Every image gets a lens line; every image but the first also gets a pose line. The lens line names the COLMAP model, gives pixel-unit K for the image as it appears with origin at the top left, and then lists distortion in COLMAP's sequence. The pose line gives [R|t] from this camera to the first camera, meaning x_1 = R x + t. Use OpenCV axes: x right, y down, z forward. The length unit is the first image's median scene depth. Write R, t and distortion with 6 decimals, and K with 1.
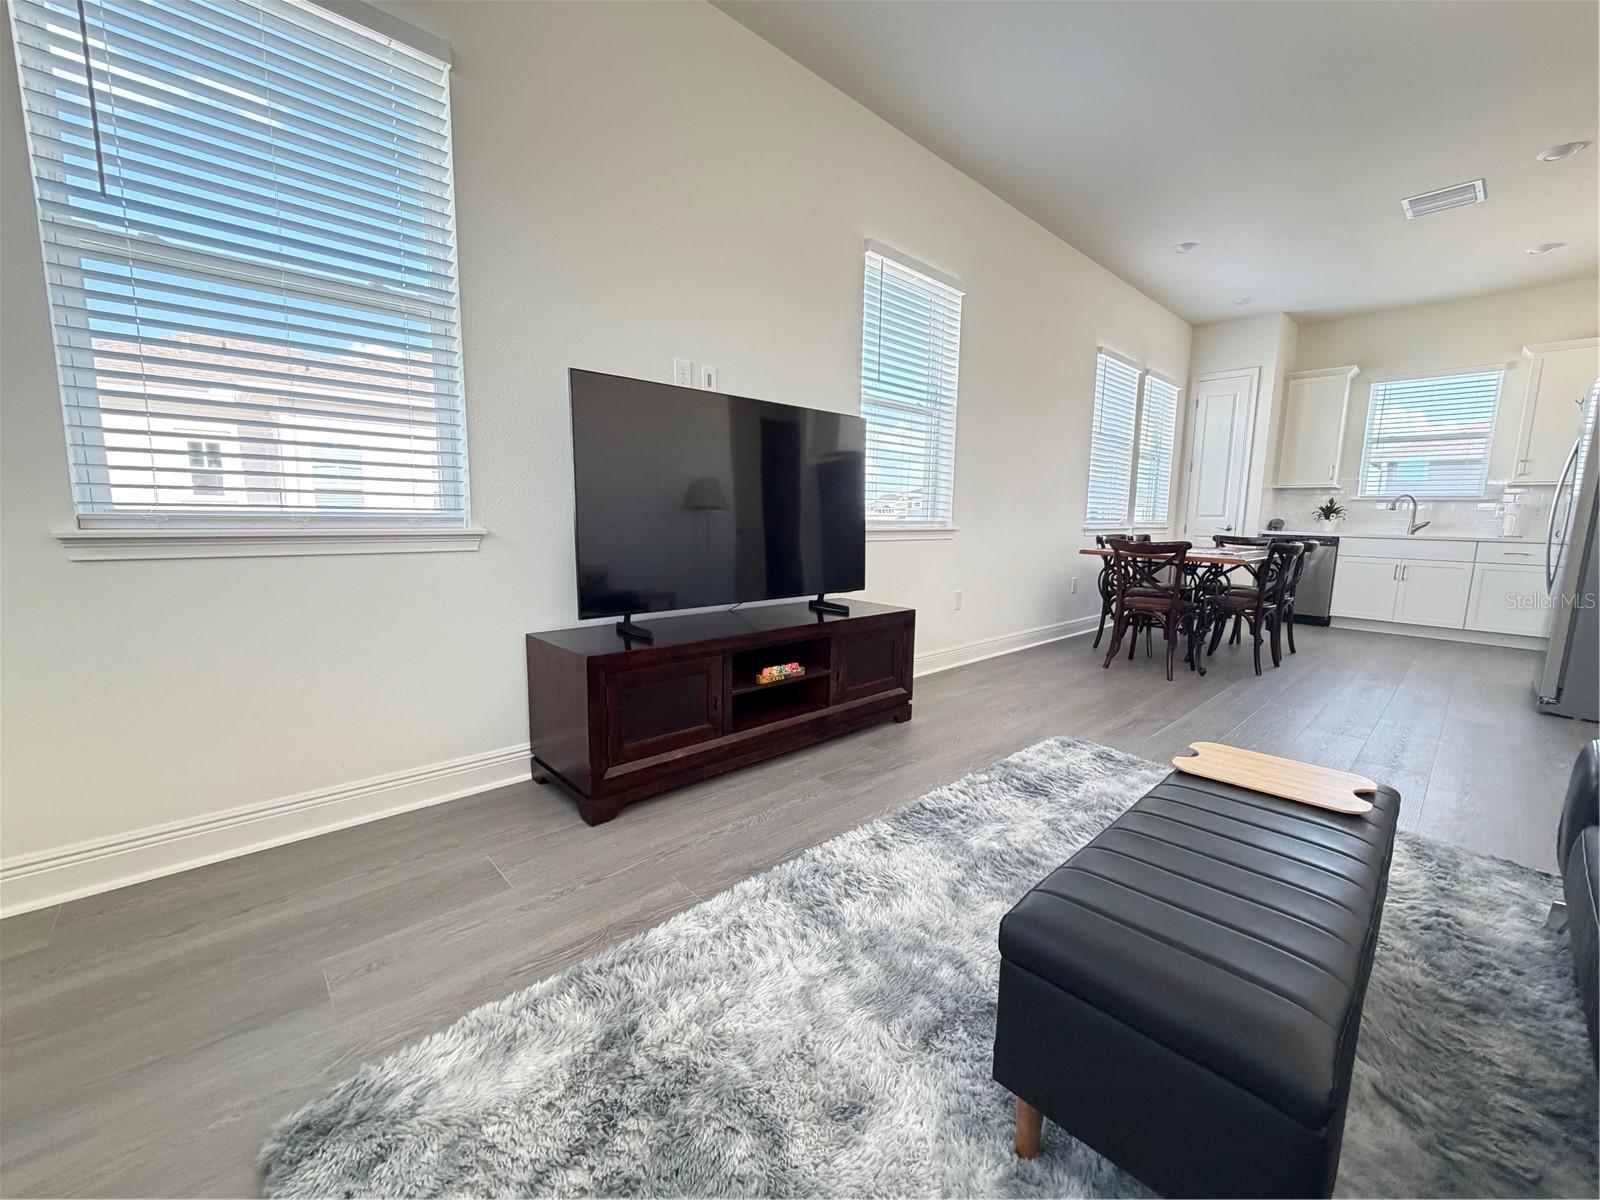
lens RADIAL K [[639.8, 0, 806.0], [0, 639.8, 599.1], [0, 0, 1]] dist [0.001410, 0.000112]
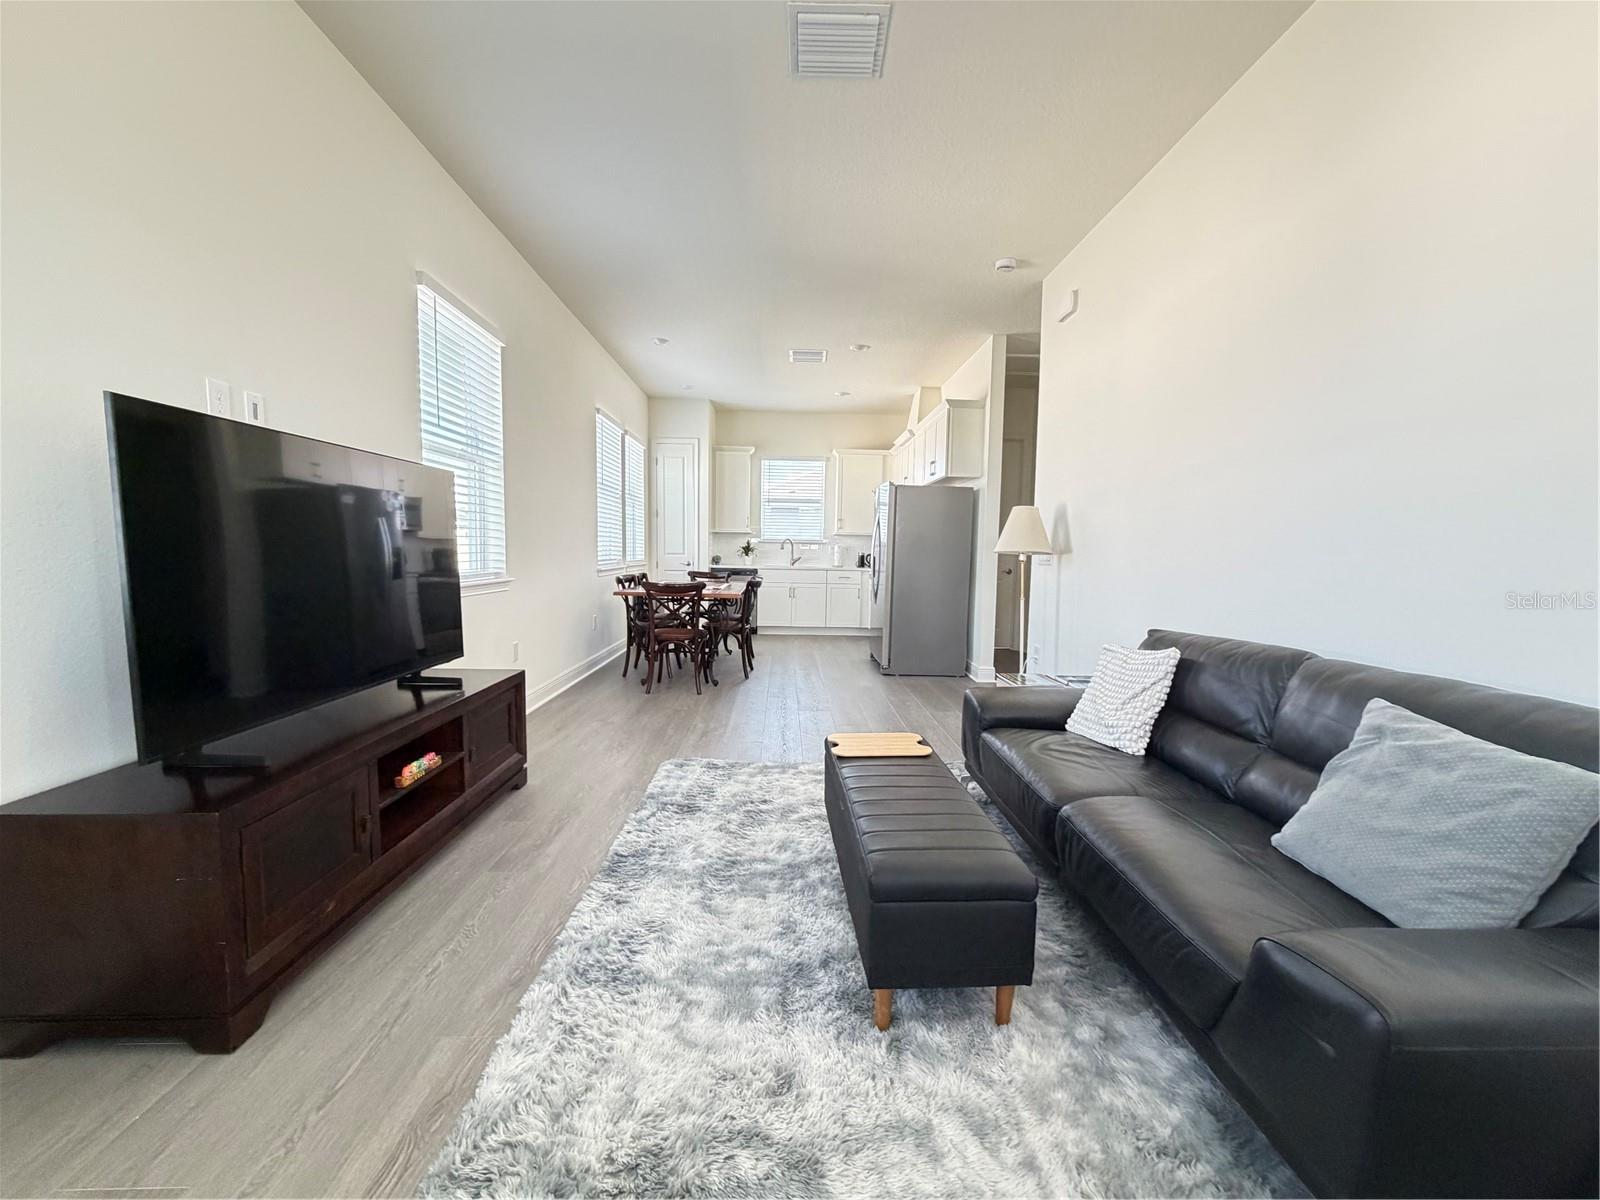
lens RADIAL K [[639.8, 0, 806.0], [0, 639.8, 599.1], [0, 0, 1]] dist [0.001410, 0.000112]
pose [[0.658620, -0.066083, 0.749569, -0.318607], [0.095728, 0.995401, 0.003643, -0.062737], [-0.746362, 0.069355, 0.661917, 0.025397]]
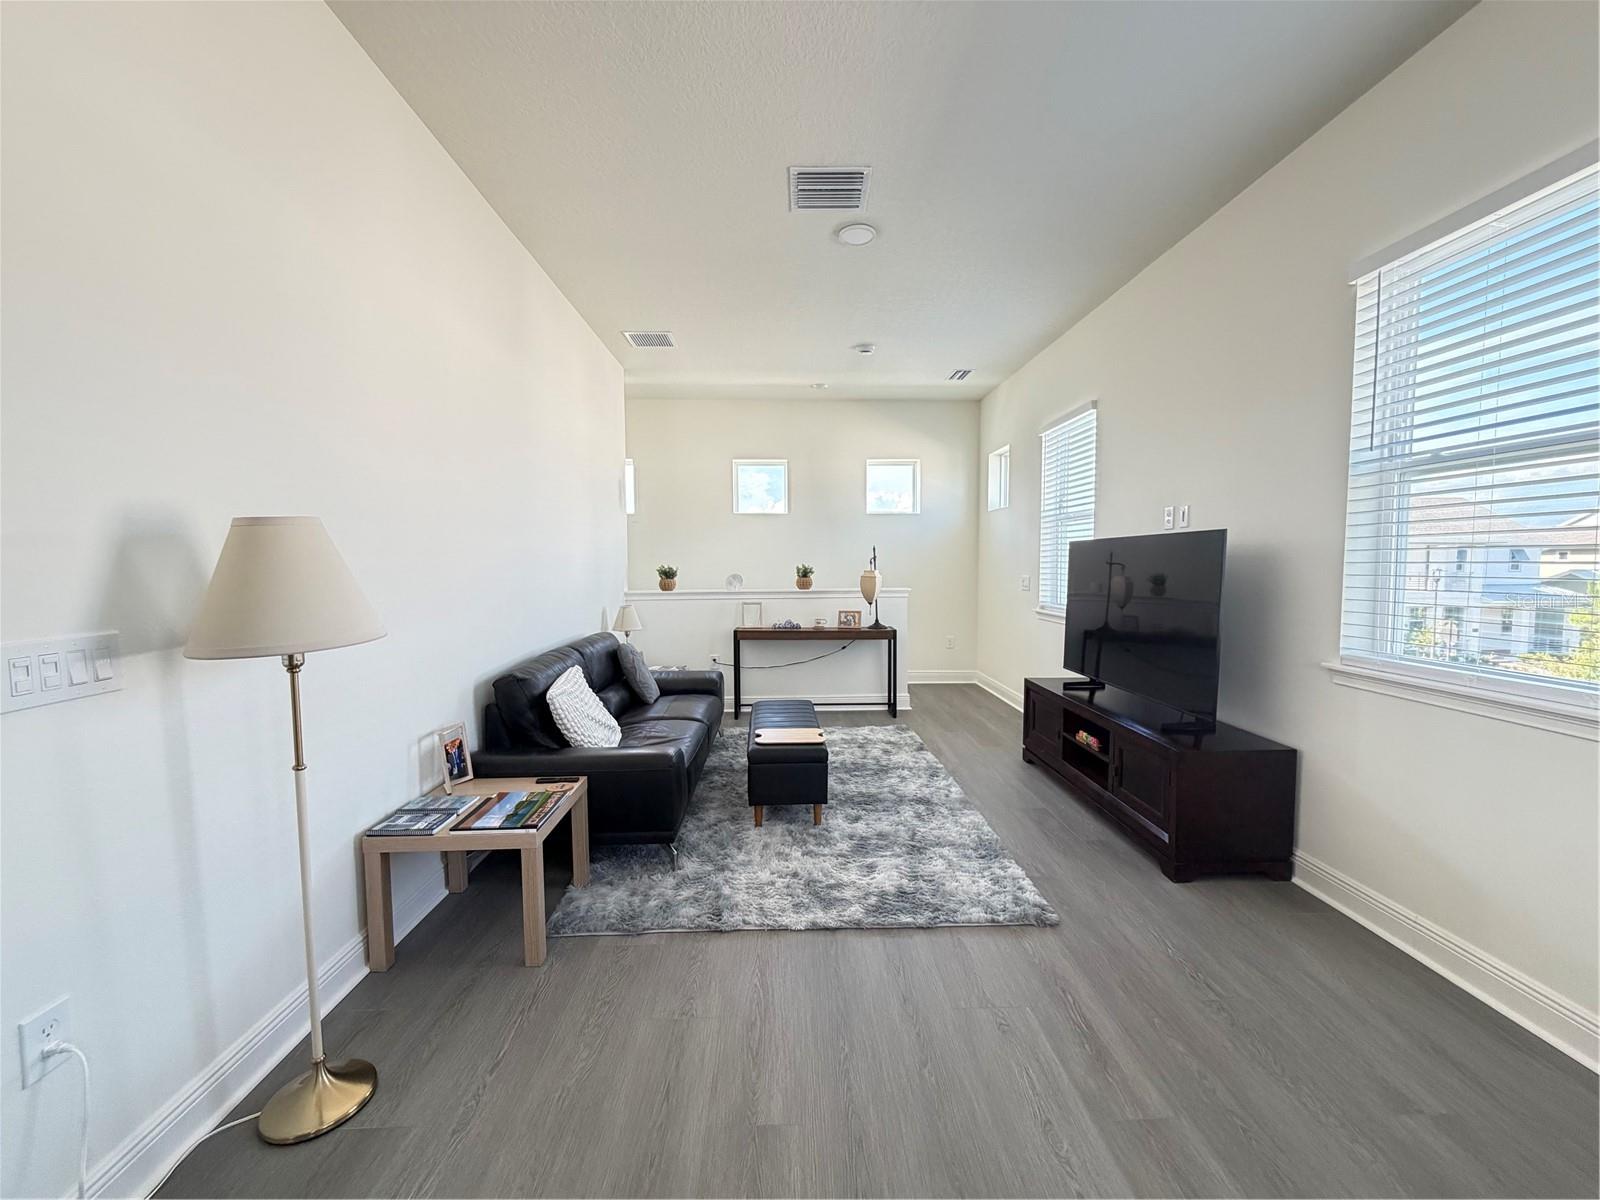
lens RADIAL K [[639.8, 0, 806.0], [0, 639.8, 599.1], [0, 0, 1]] dist [0.001410, 0.000112]
pose [[-0.656860, 0.028899, -0.753459, 1.310059], [-0.109671, 0.984977, 0.133389, -0.280743], [0.745994, 0.170251, -0.643822, 1.334090]]
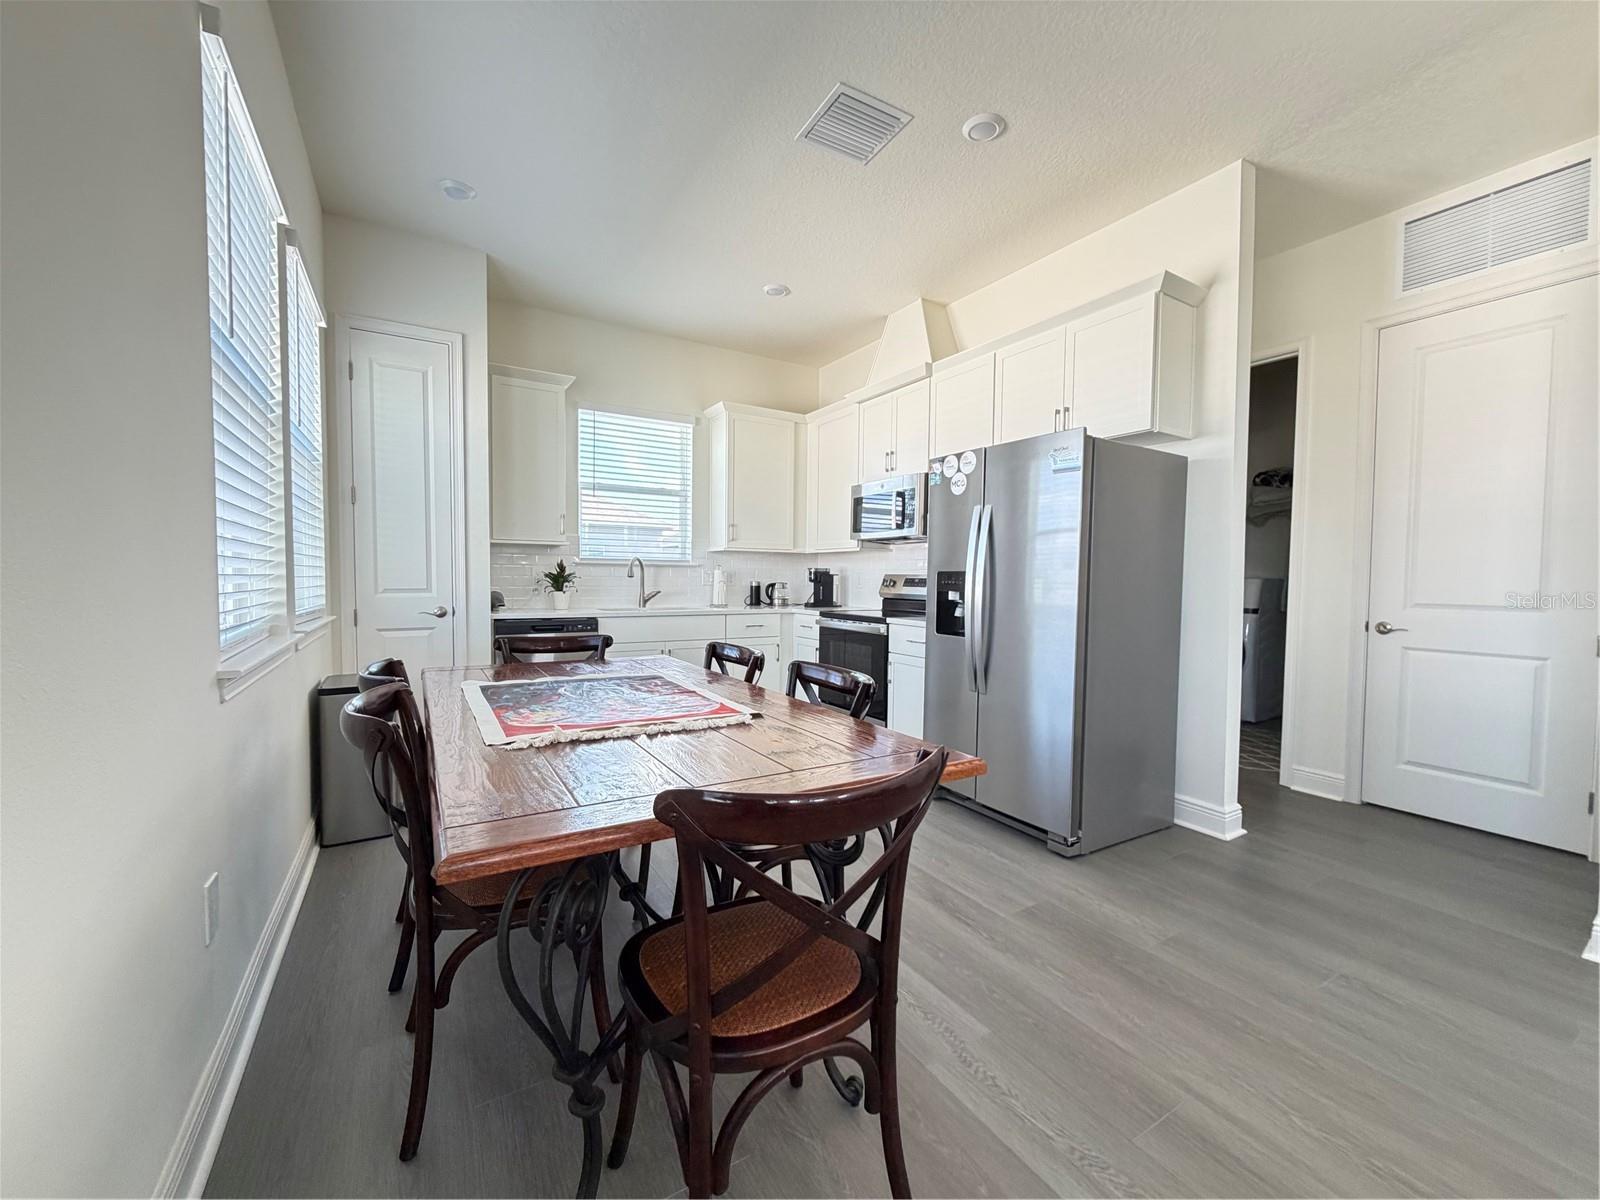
lens RADIAL K [[639.8, 0, 806.0], [0, 639.8, 599.1], [0, 0, 1]] dist [0.001410, 0.000112]
pose [[0.204893, -0.050510, 0.977480, 0.468162], [0.124415, 0.991911, 0.025177, -0.242877], [-0.970845, 0.116455, 0.209520, 1.452534]]
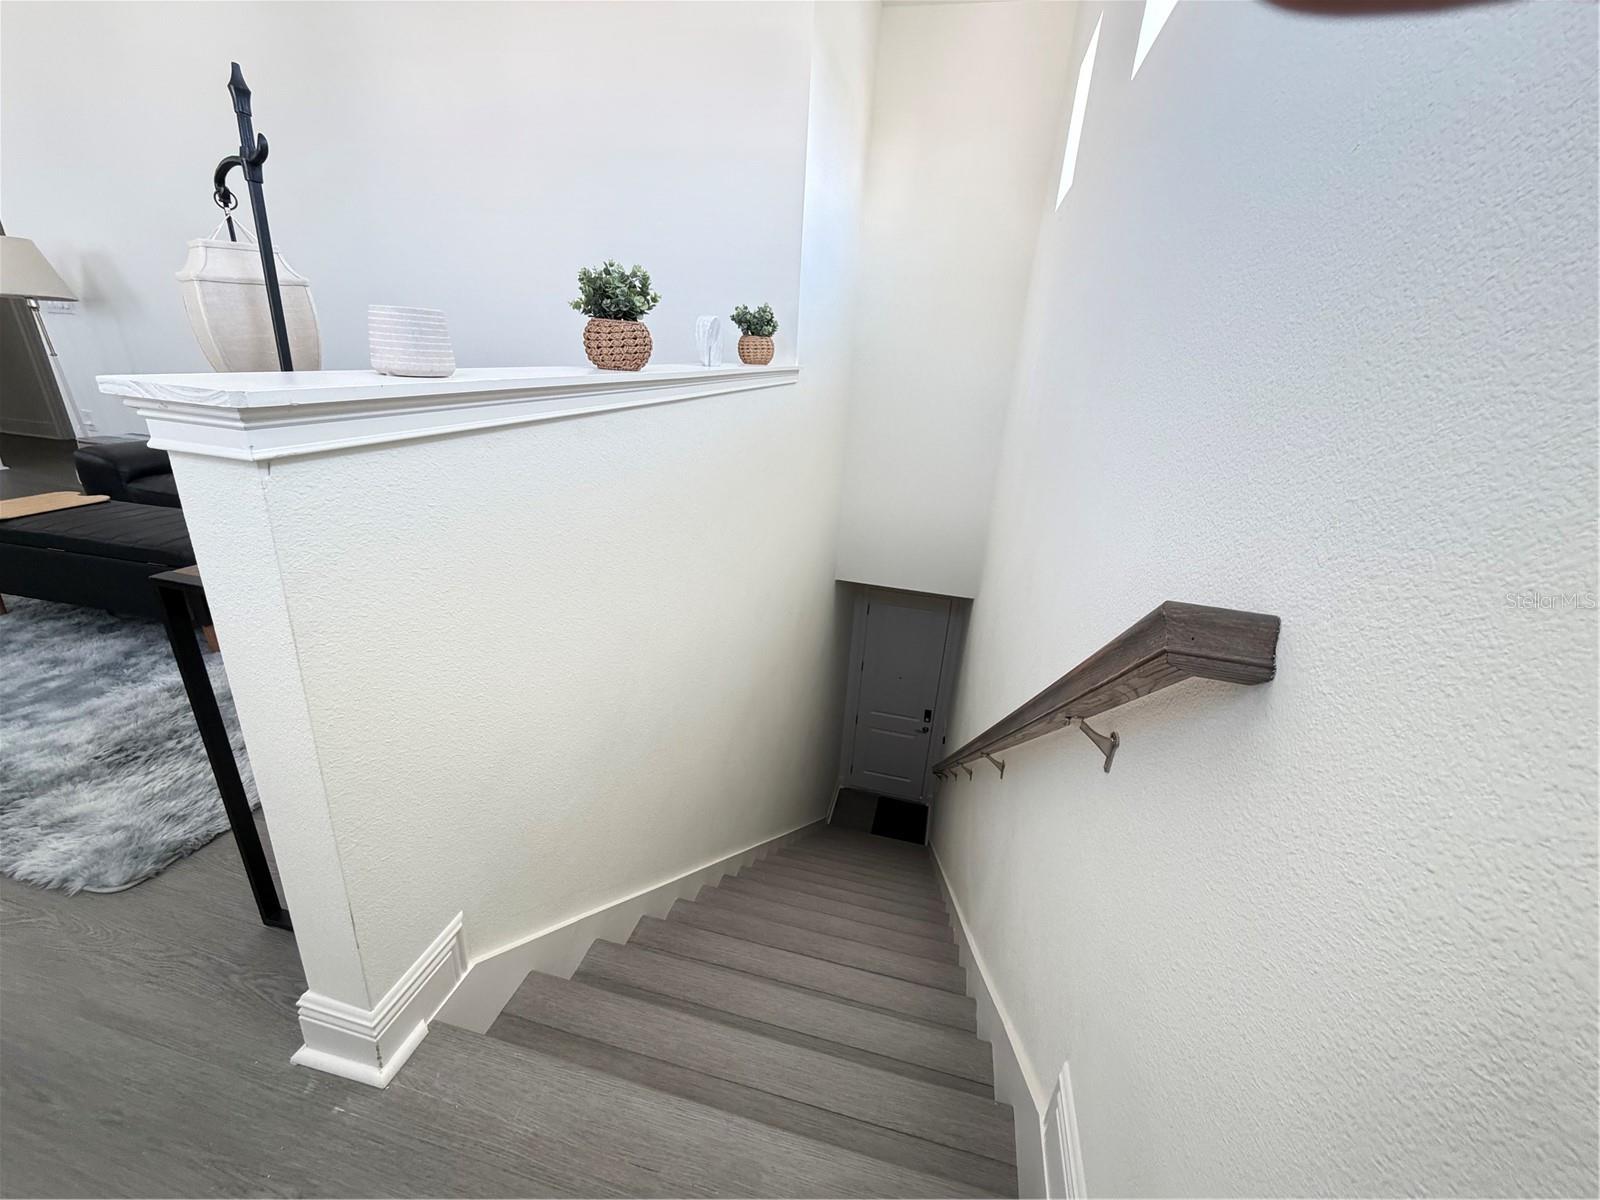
lens RADIAL K [[639.8, 0, 806.0], [0, 639.8, 599.1], [0, 0, 1]] dist [0.001410, 0.000112]
pose [[-0.550081, -0.354300, 0.756229, -0.924424], [0.042091, 0.892629, 0.448822, -0.088615], [-0.834050, 0.278719, -0.476106, 0.113792]]
